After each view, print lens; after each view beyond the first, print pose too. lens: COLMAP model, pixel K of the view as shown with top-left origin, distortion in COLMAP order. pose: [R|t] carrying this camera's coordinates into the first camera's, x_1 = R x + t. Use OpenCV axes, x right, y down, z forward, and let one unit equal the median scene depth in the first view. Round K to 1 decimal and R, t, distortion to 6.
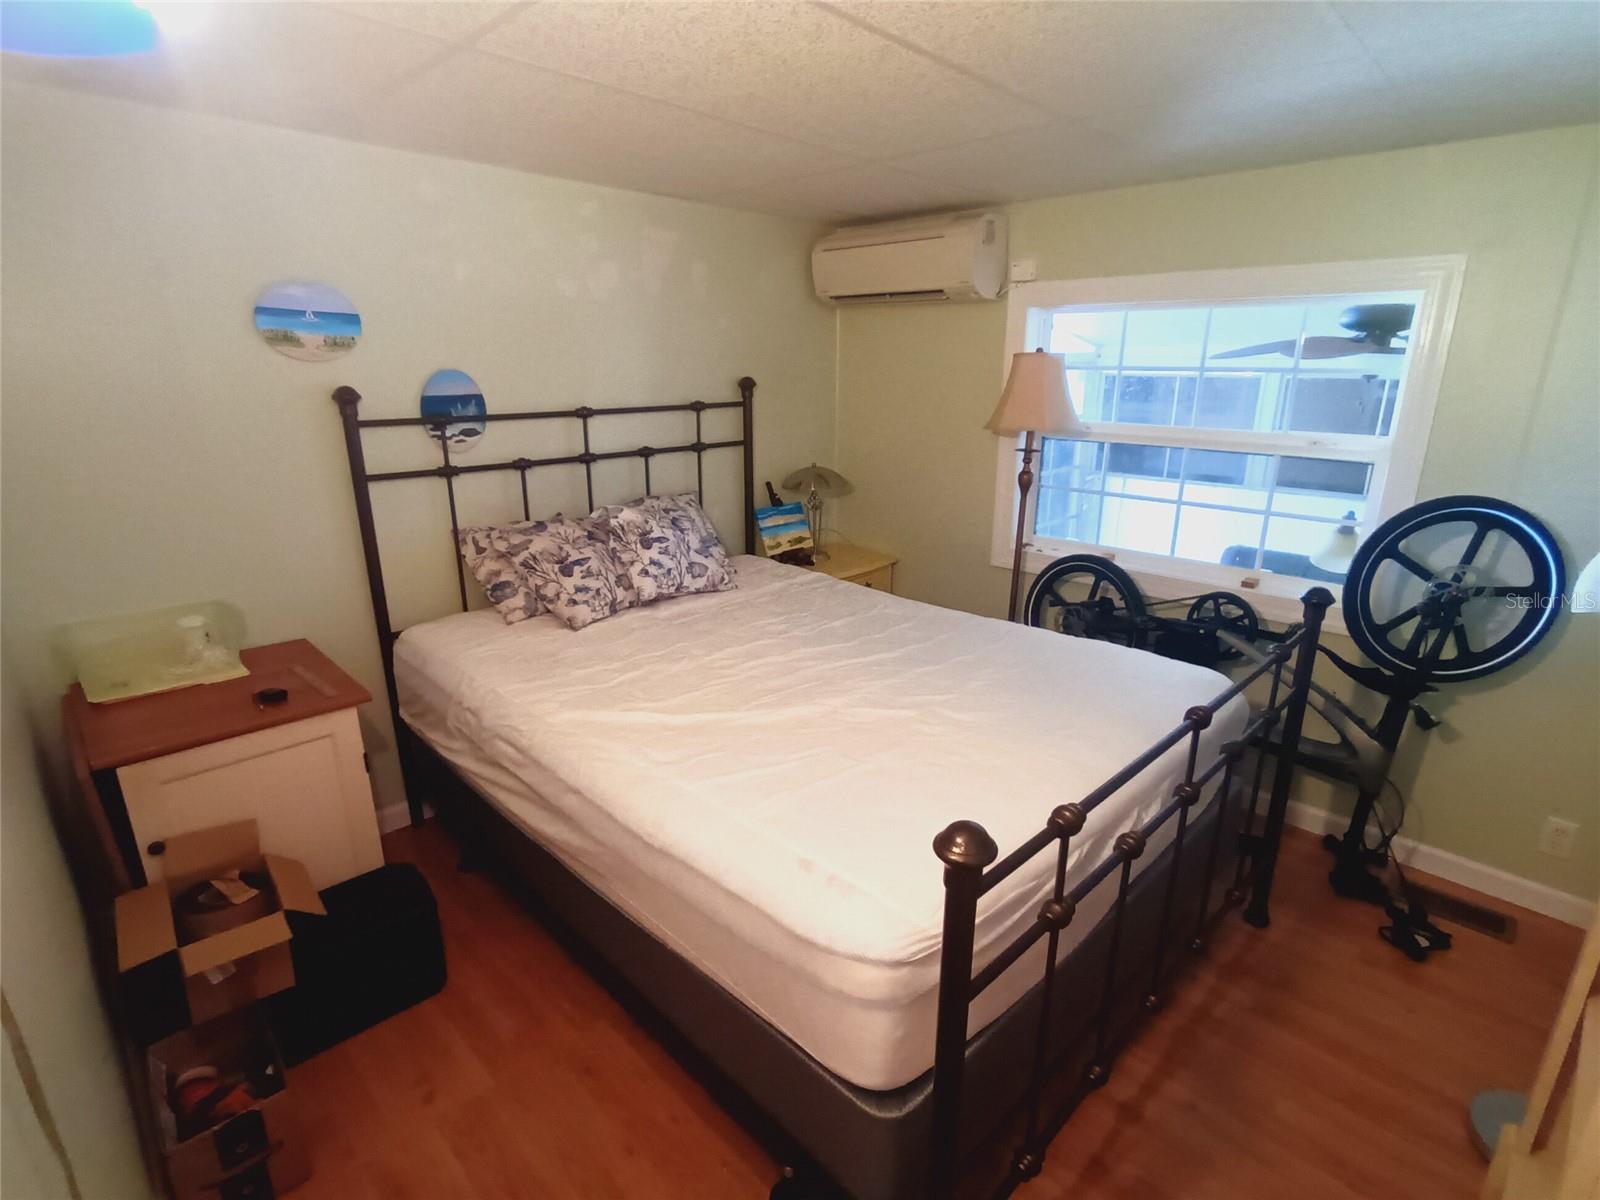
lens RADIAL K [[810.4, 0, 802.4], [0, 810.4, 616.5], [0, 0, 1]] dist [-0.043130, 0.033688]
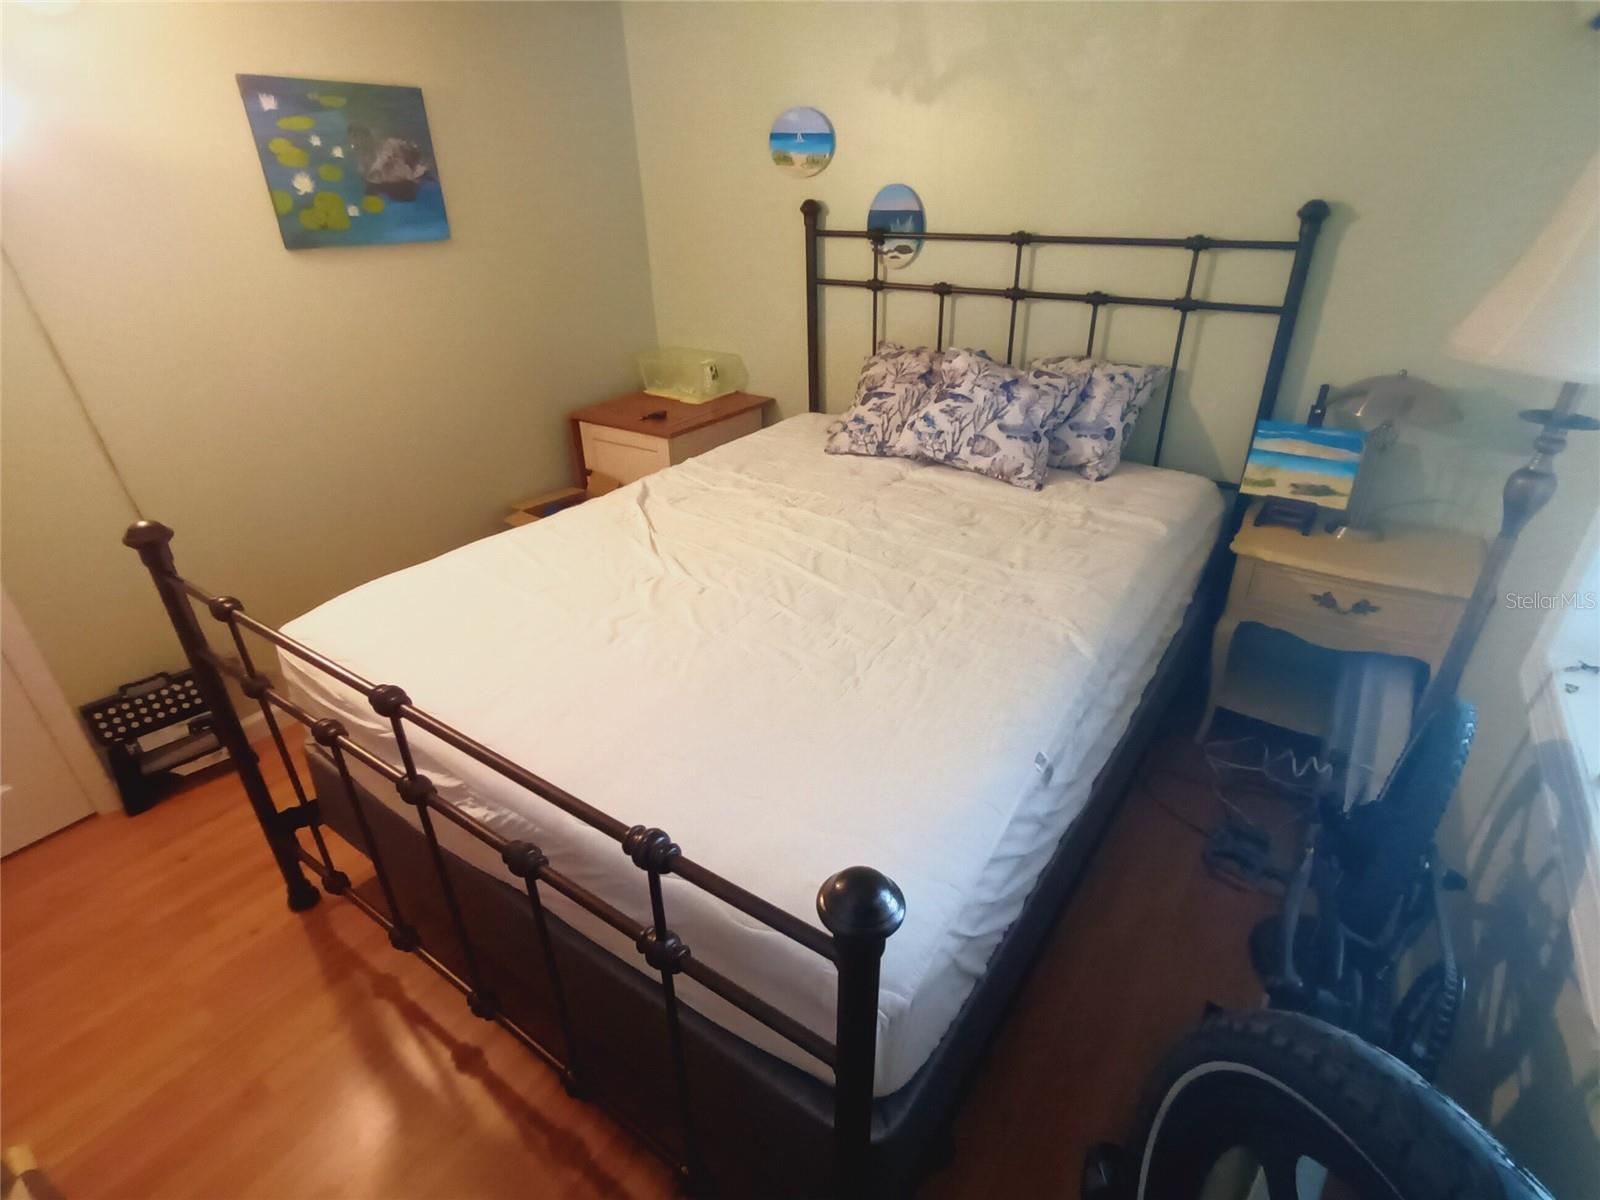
lens RADIAL K [[817.9, 0, 804.8], [0, 817.9, 619.4], [0, 0, 1]] dist [-0.040726, 0.016685]
pose [[0.173995, 0.468024, -0.866418, 0.690782], [-0.278490, 0.867308, 0.412578, -0.211386], [0.944547, 0.169502, 0.281247, 0.667280]]
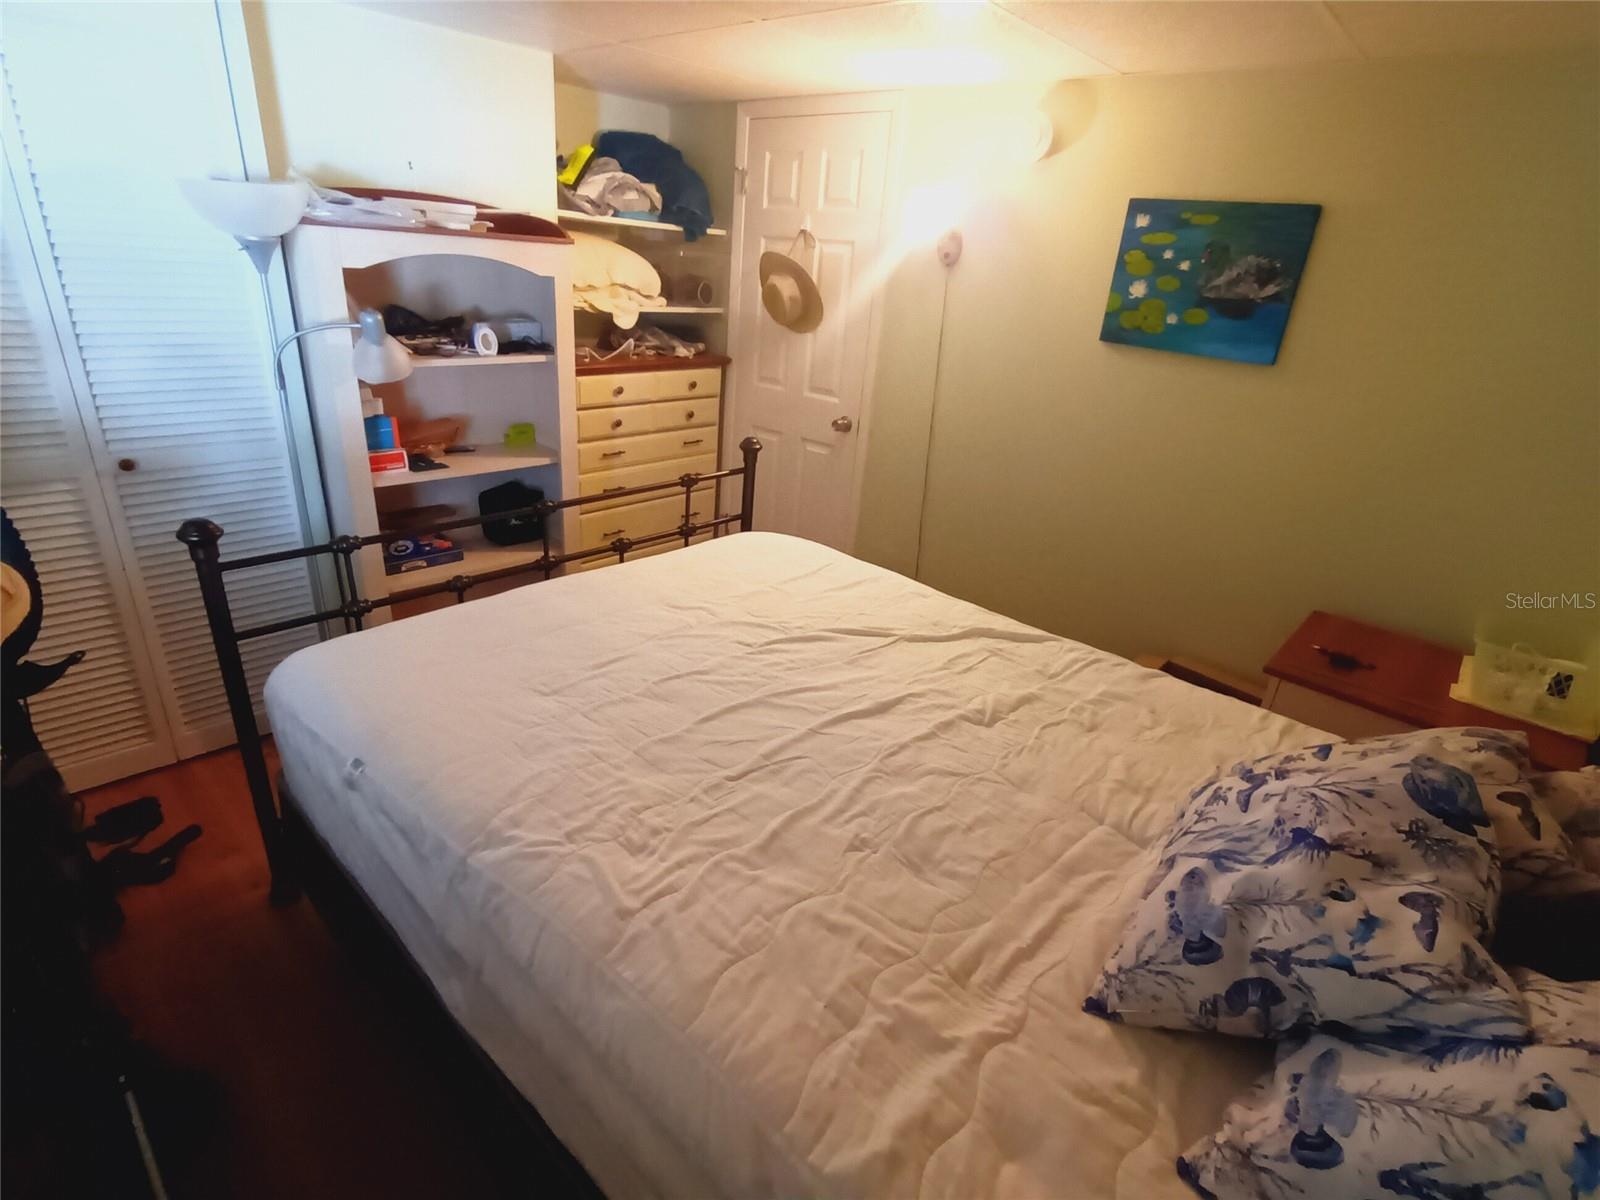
lens RADIAL K [[817.9, 0, 804.8], [0, 817.9, 619.4], [0, 0, 1]] dist [-0.040726, 0.016685]
pose [[-0.996677, -0.056426, -0.058752, 0.068900], [-0.081178, 0.747975, 0.658744, -0.418708], [0.006774, 0.661324, -0.750070, 1.296595]]
